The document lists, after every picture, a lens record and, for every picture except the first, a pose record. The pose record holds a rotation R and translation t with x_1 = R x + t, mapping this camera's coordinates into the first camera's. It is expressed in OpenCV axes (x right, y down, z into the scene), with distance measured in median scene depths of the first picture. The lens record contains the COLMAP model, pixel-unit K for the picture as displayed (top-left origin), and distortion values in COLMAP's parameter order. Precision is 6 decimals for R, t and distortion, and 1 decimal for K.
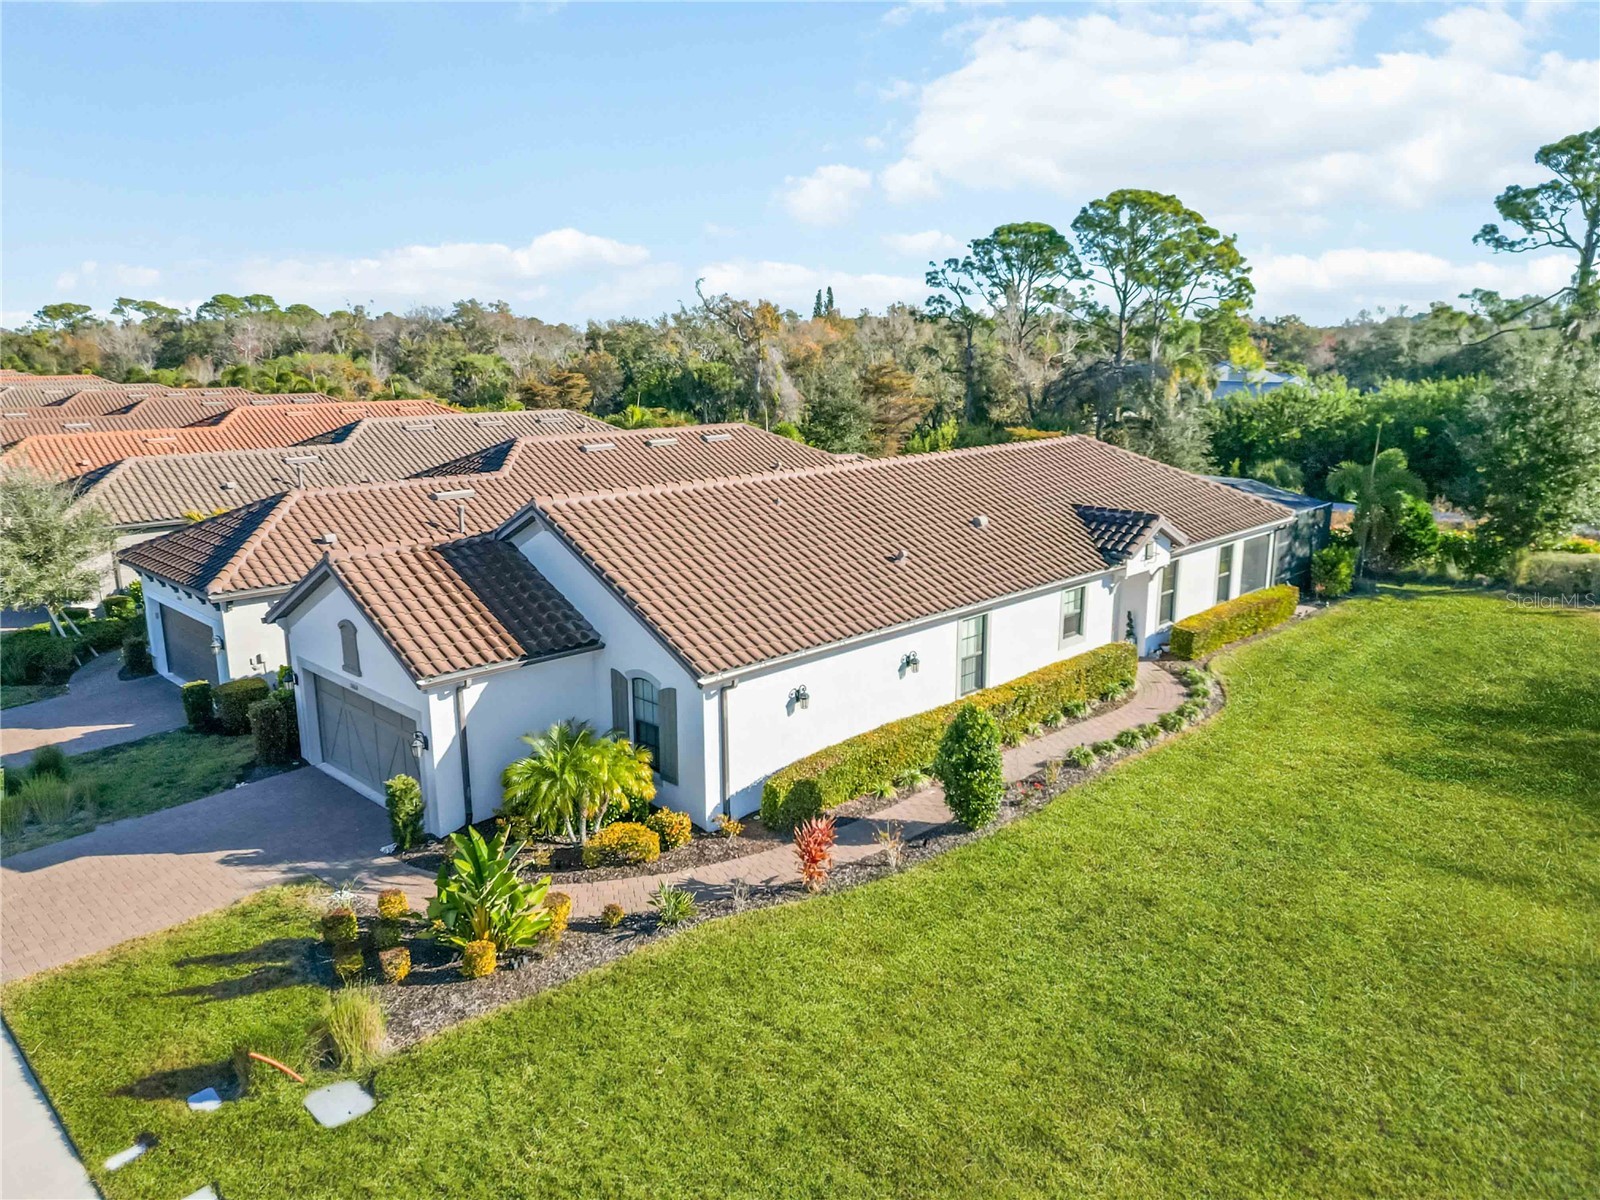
lens RADIAL K [[1120.4, 0, 800.0], [0, 1120.4, 600.0], [0, 0, 1]] dist [0.062217, -0.055364]
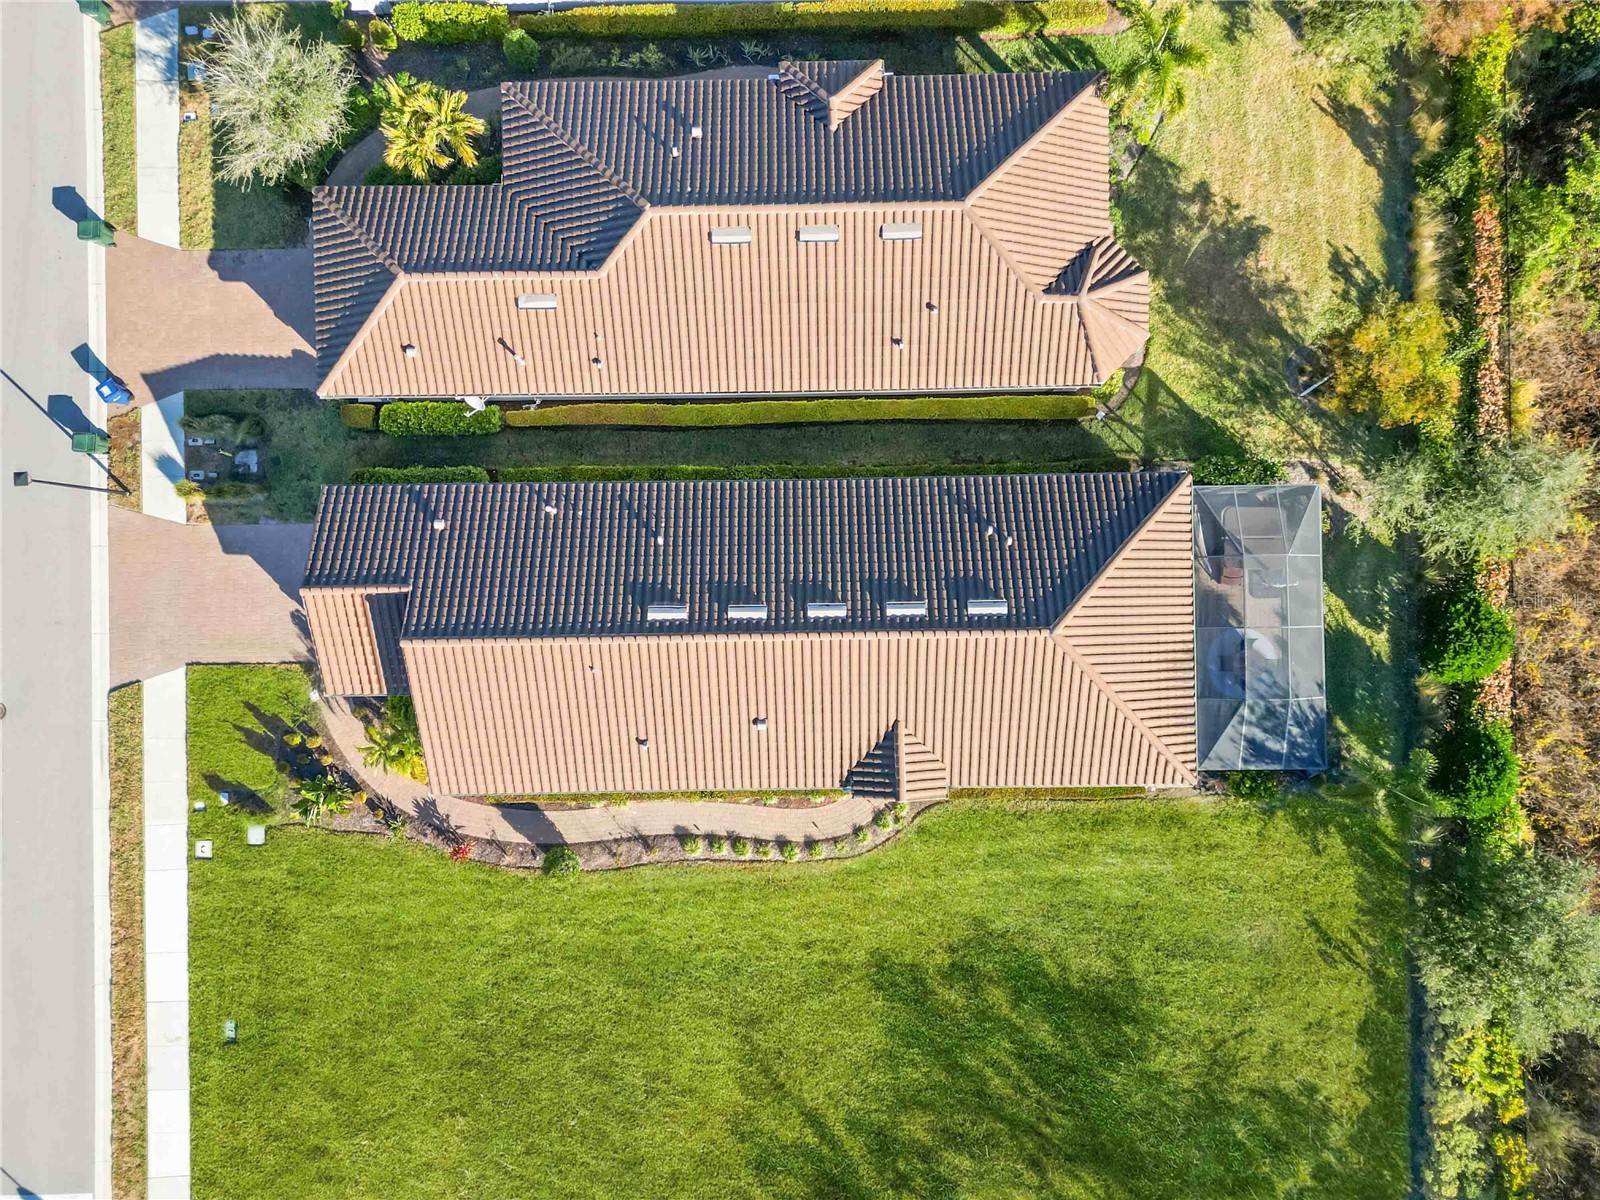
lens RADIAL K [[1114.9, 0, 800.0], [0, 1114.9, 600.0], [0, 0, 1]] dist [0.072692, -0.063020]
pose [[0.716130, 0.697866, -0.011910, 0.113970], [-0.150501, 0.171057, 0.973698, -1.432607], [0.681548, -0.695502, 0.227529, 0.900793]]
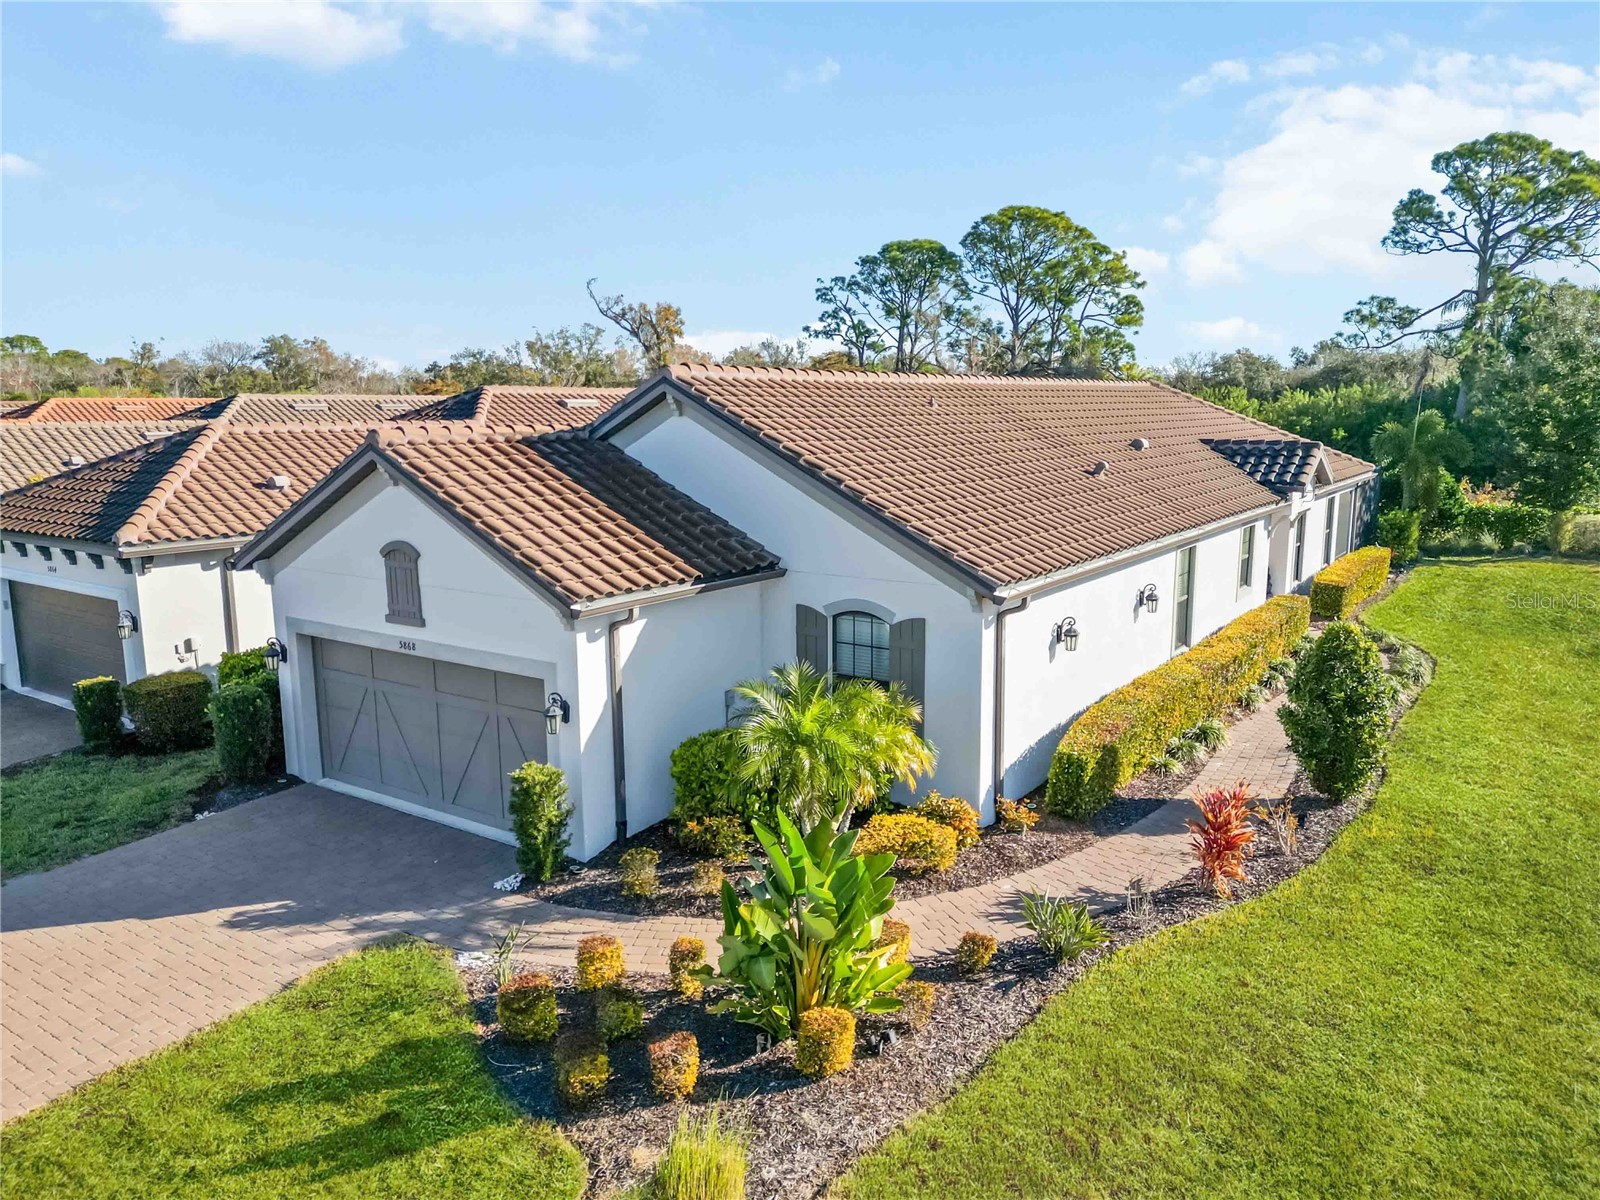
lens RADIAL K [[1114.9, 0, 800.0], [0, 1114.9, 600.0], [0, 0, 1]] dist [0.072692, -0.063020]
pose [[0.985949, -0.031791, 0.163996, -0.232455], [0.040679, 0.997863, -0.051129, 0.078129], [-0.162021, 0.057082, 0.985135, 0.269697]]
